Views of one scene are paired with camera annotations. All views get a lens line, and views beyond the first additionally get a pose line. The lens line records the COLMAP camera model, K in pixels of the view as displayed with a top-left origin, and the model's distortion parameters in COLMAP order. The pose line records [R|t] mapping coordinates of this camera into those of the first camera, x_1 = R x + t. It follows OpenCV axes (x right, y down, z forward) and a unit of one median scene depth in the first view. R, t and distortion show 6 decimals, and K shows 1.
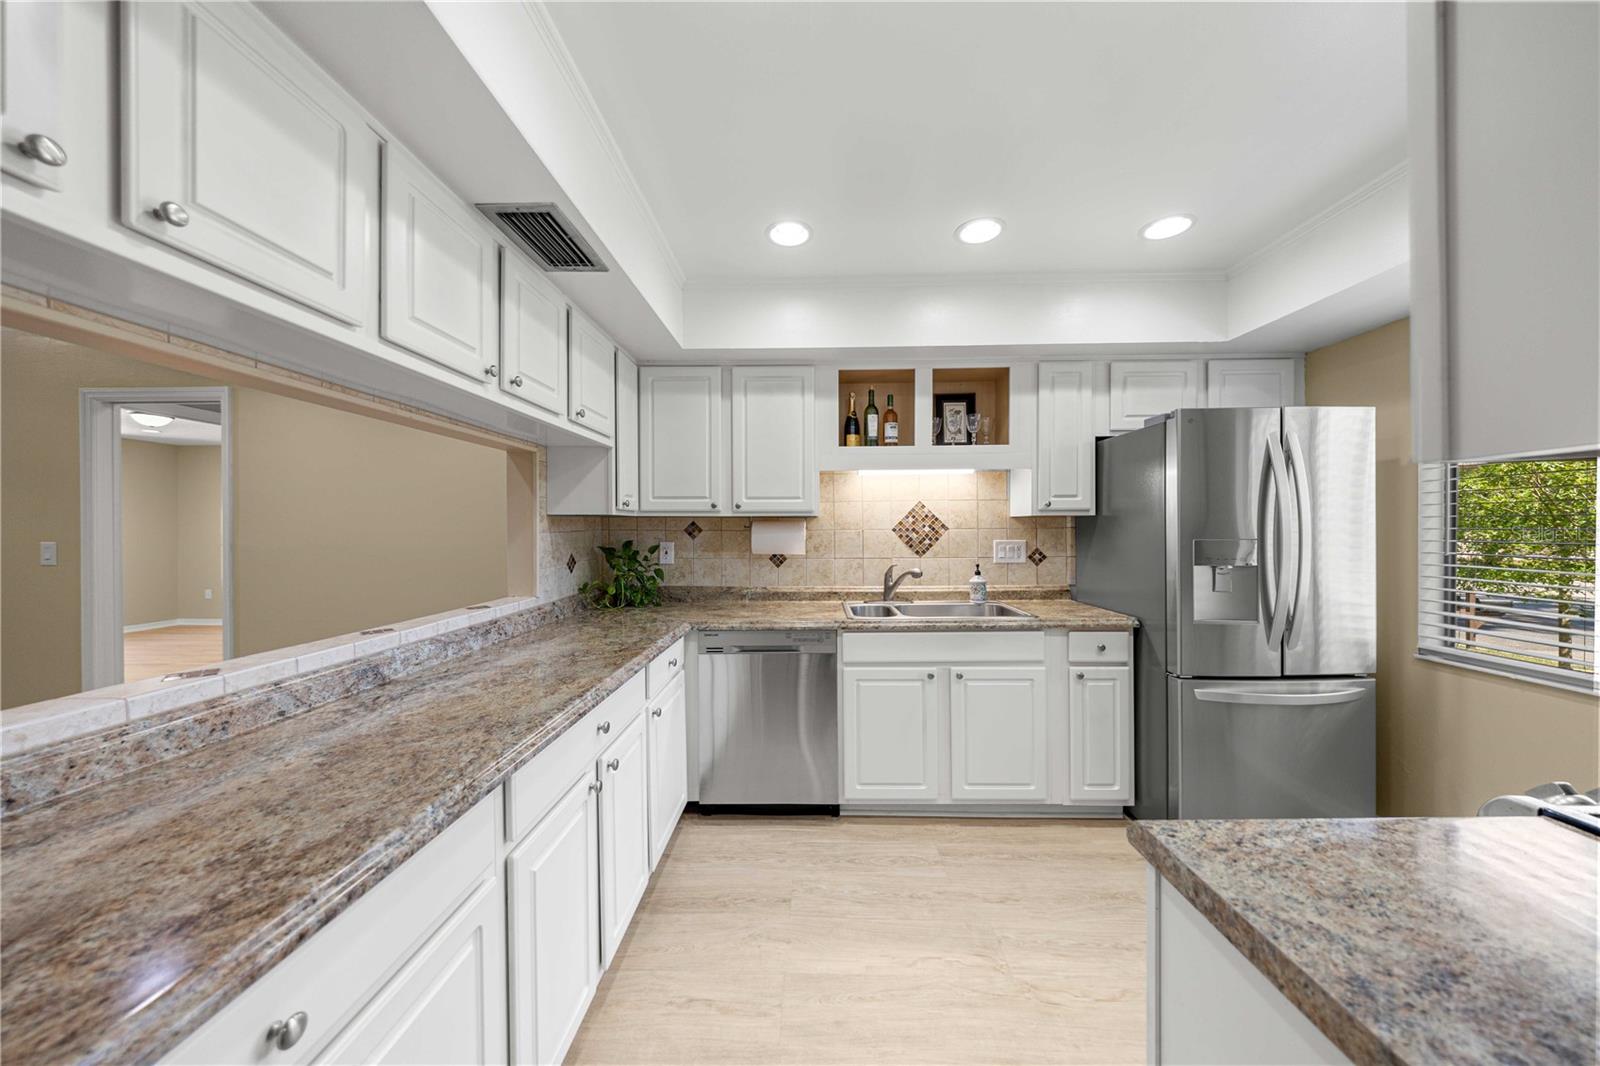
lens RADIAL K [[524.2, 0, 790.5], [0, 524.2, 530.2], [0, 0, 1]] dist [-0.009089, -0.000426]
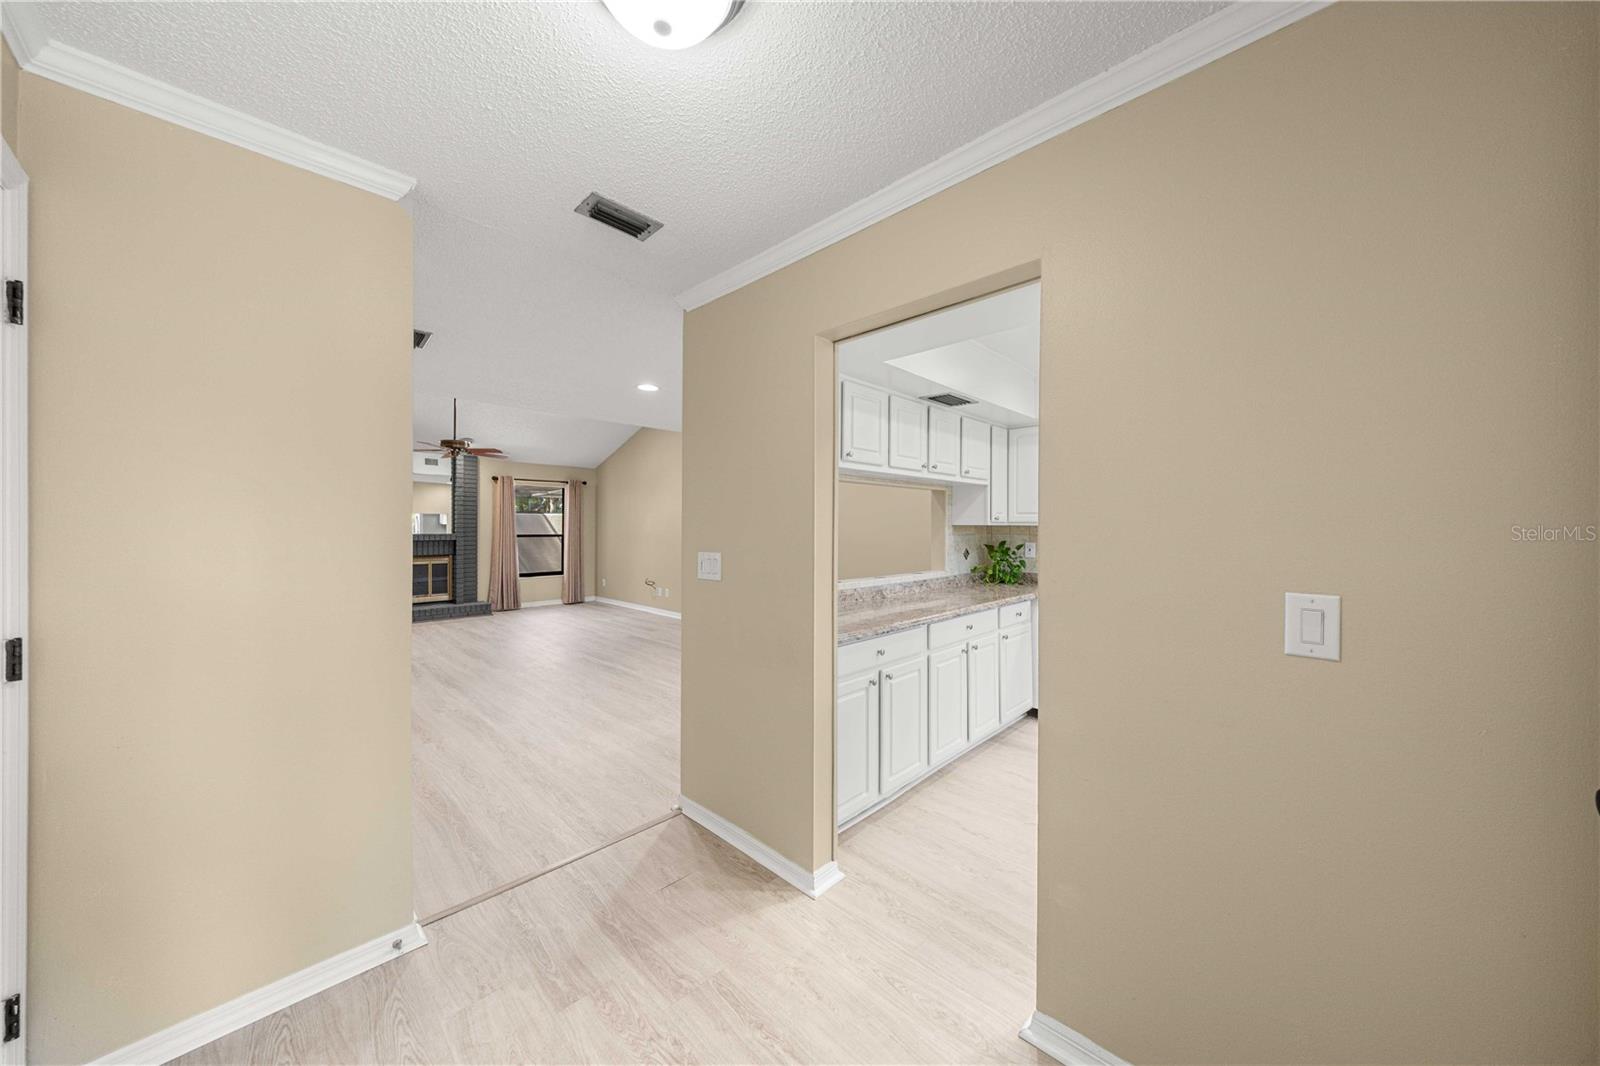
lens RADIAL K [[524.2, 0, 810.0], [0, 524.2, 525.0], [0, 0, 1]] dist [-0.009089, -0.000426]
pose [[0.746222, 0.005065, -0.665677, 0.361527], [-0.009459, 0.999951, -0.002995, -0.021113], [0.665629, 0.008531, 0.746234, -0.651093]]
